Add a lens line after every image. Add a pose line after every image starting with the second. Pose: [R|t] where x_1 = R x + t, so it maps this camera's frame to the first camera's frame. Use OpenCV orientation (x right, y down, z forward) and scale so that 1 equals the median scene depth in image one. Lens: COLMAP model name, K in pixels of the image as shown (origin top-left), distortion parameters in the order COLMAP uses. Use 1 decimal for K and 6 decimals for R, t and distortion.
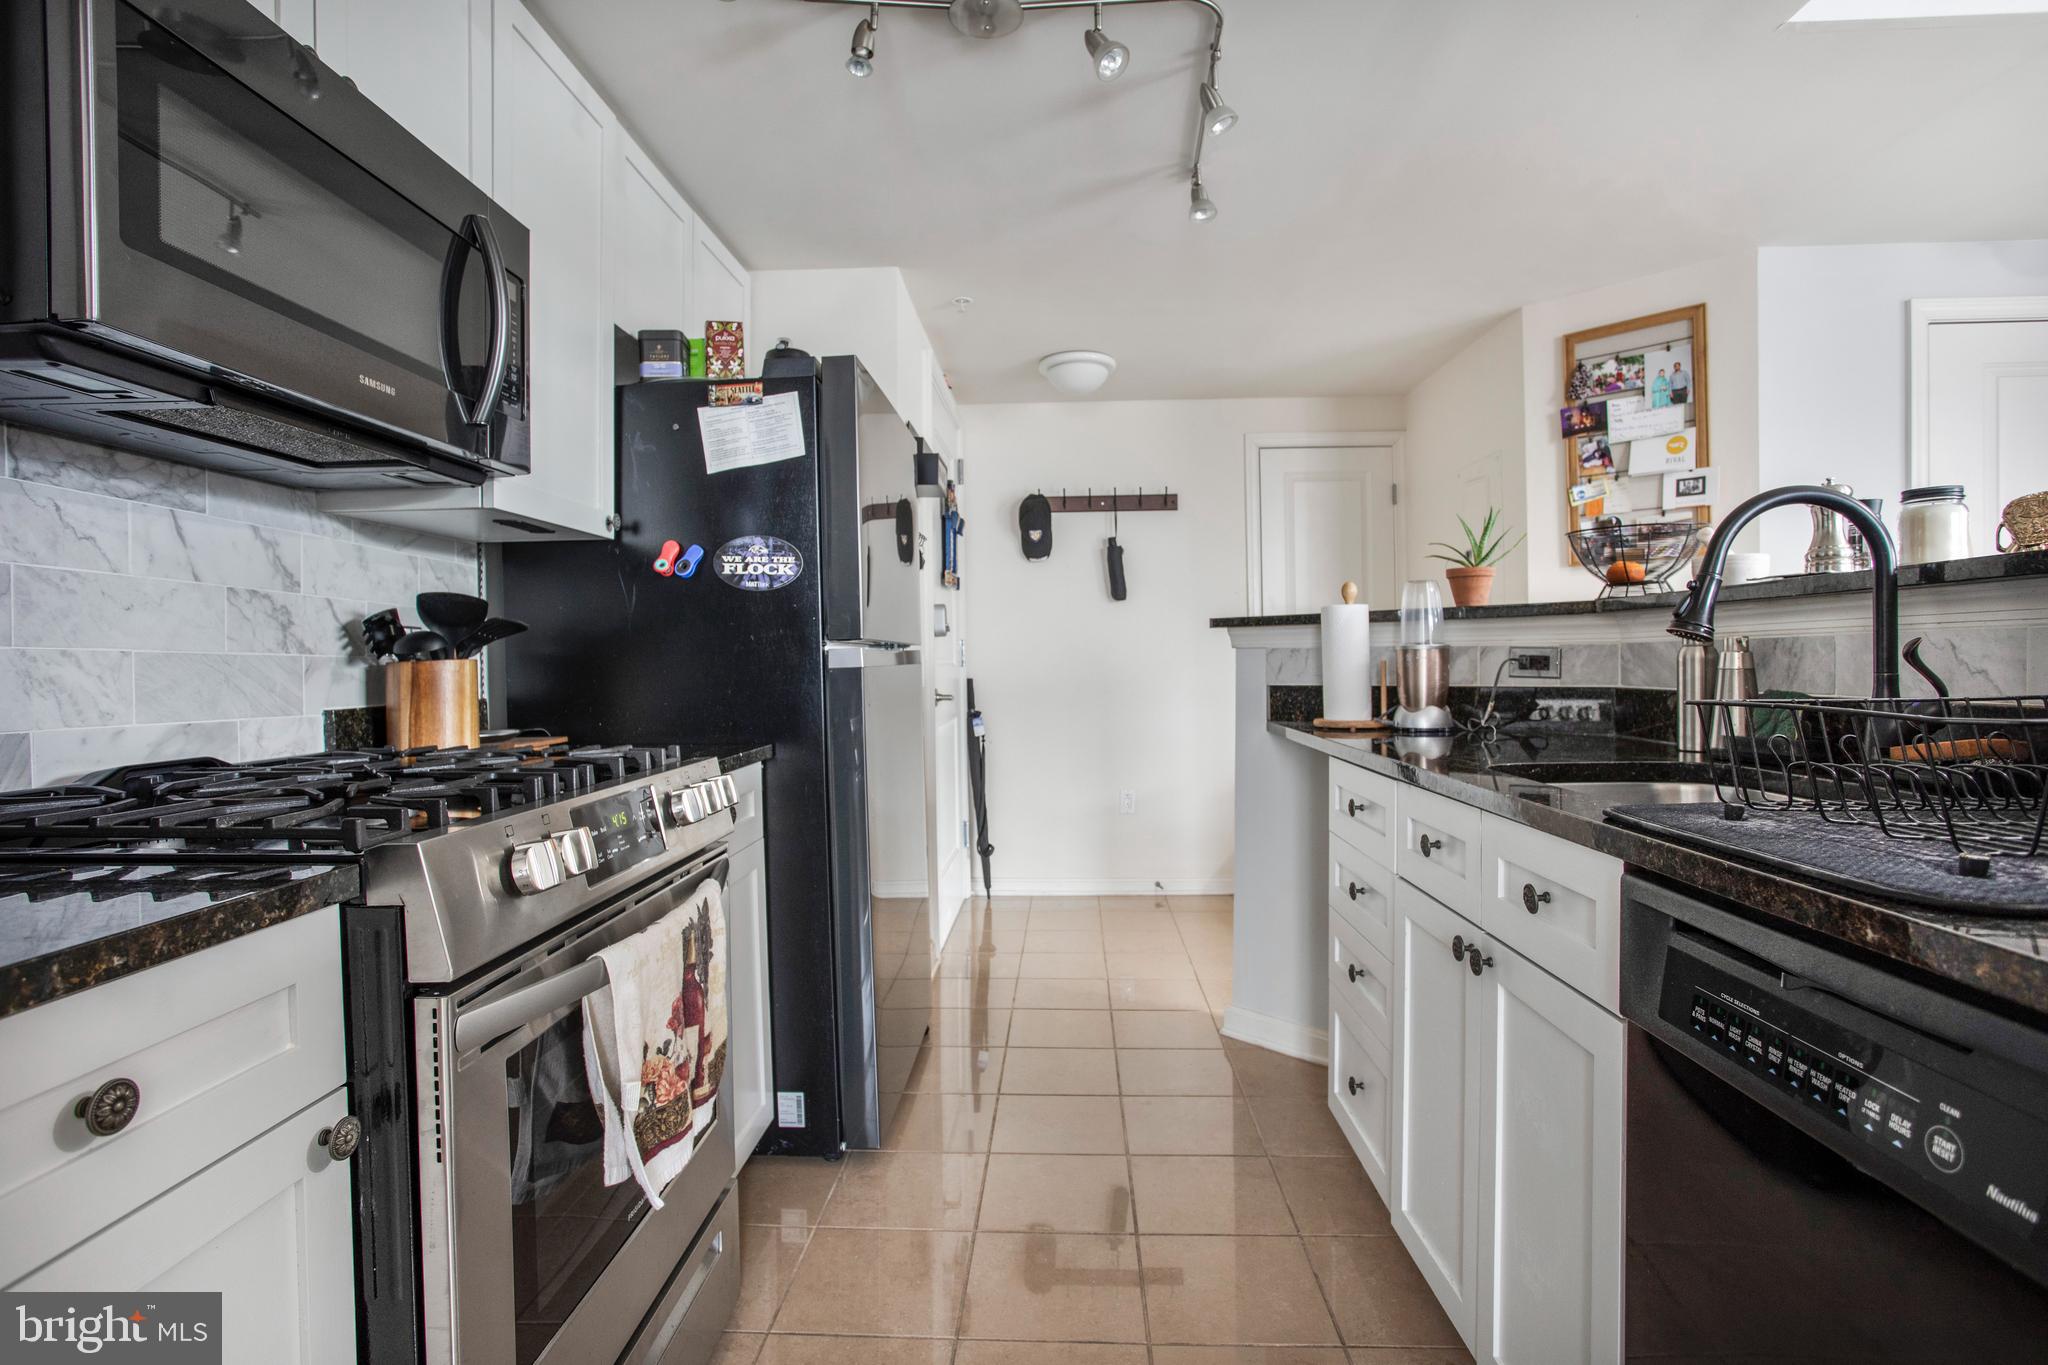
lens RADIAL K [[997.4, 0, 1017.5], [0, 997.4, 653.6], [0, 0, 1]] dist [-0.054833, 0.025949]
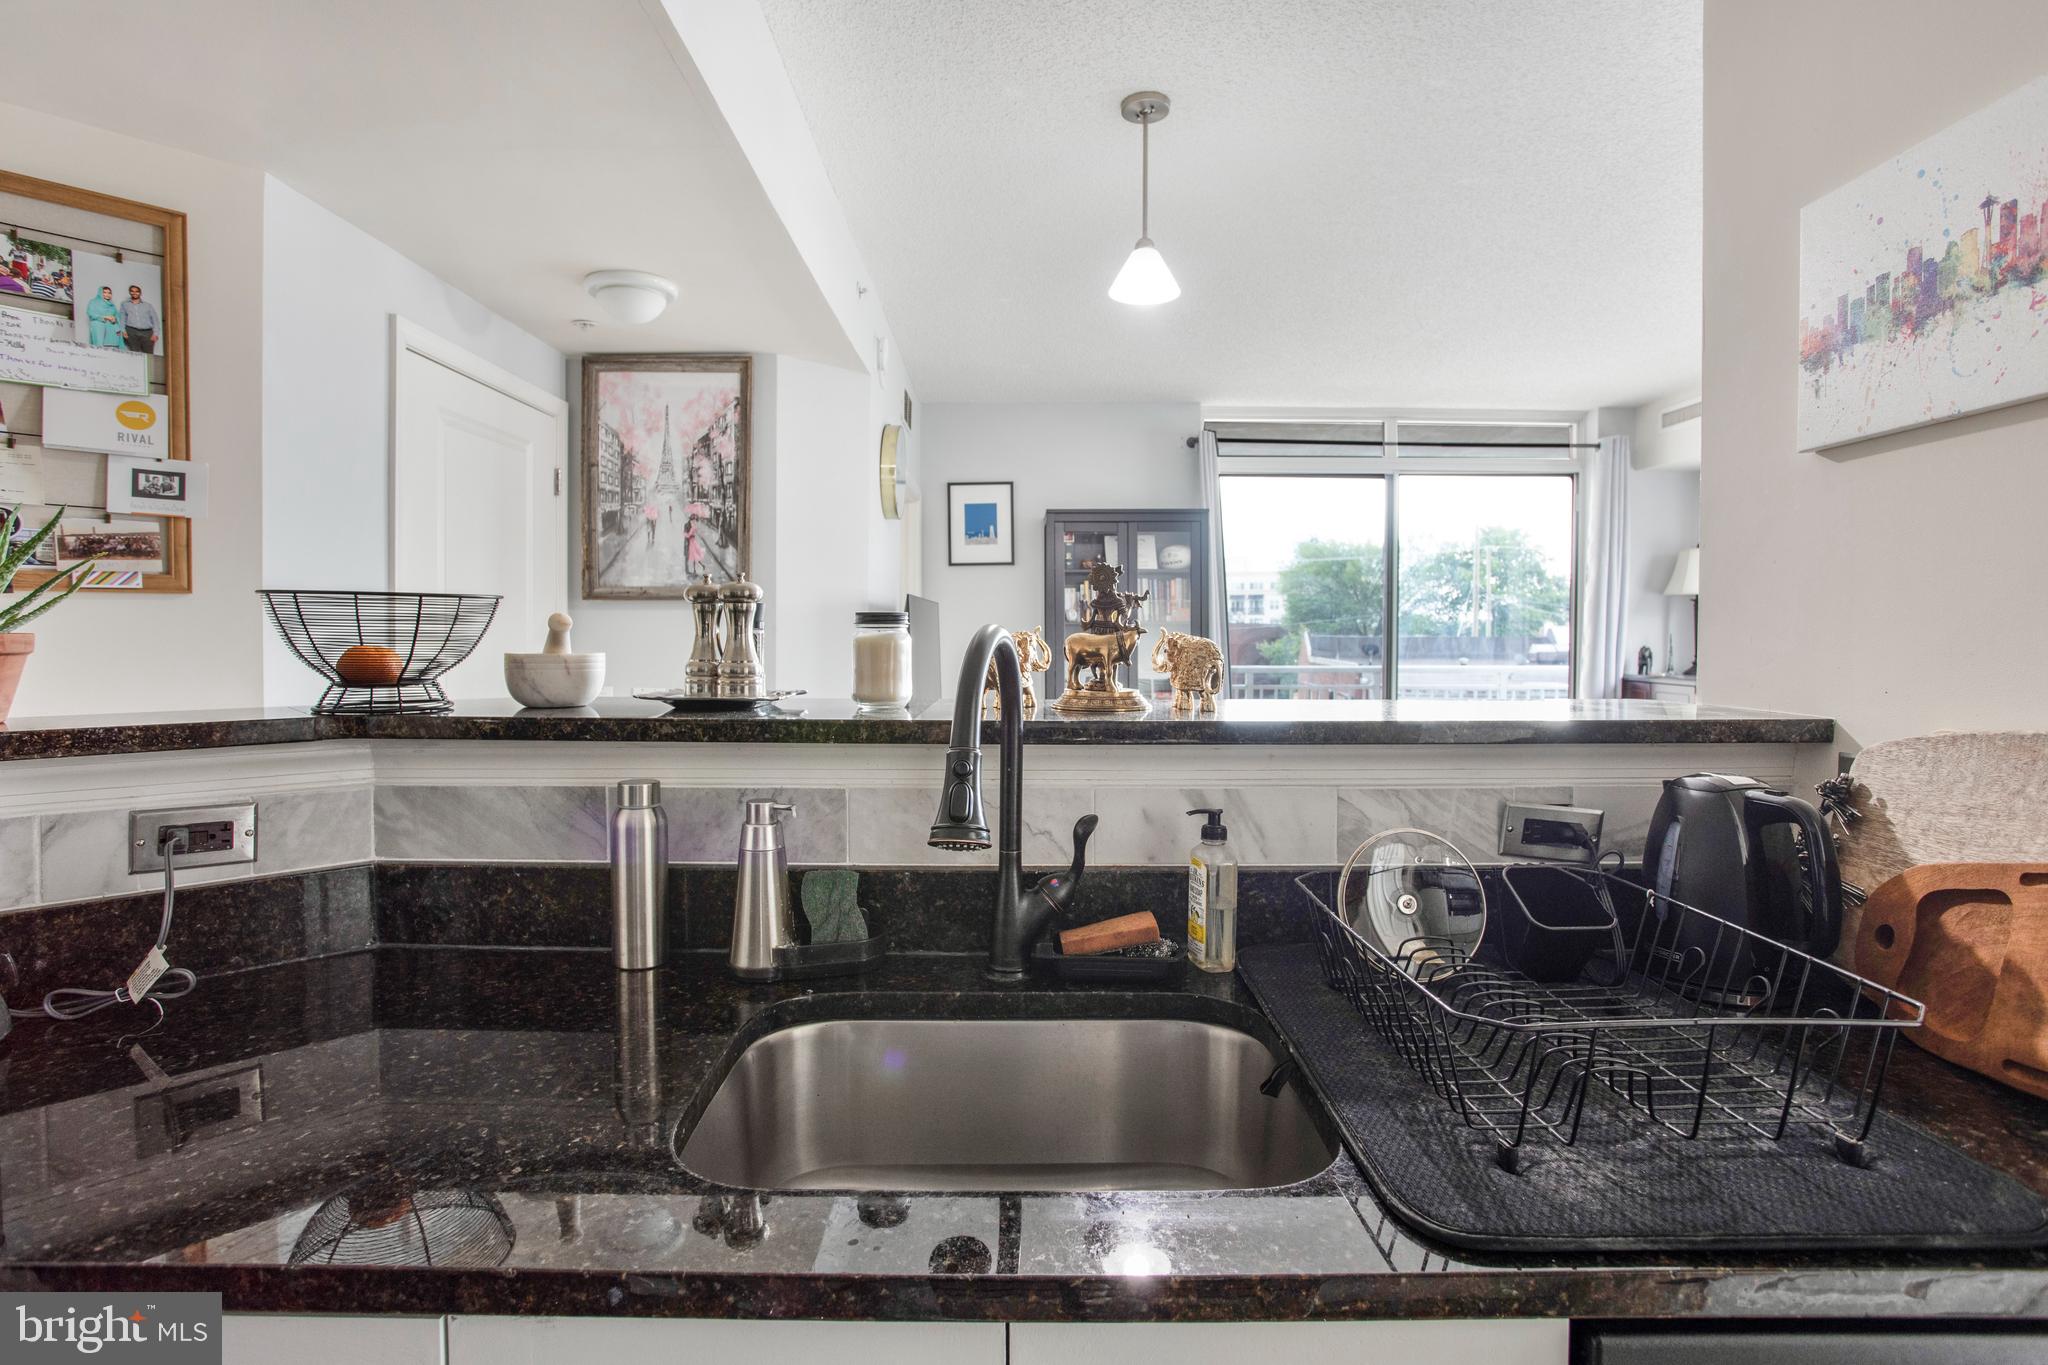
lens RADIAL K [[997.4, 0, 992.3], [0, 997.4, 644.6], [0, 0, 1]] dist [-0.054833, 0.025949]
pose [[-0.051505, -0.007443, 0.998645, 0.009657], [-0.002723, 0.999970, 0.007312, -0.070042], [-0.998669, -0.002343, -0.051523, 0.474588]]
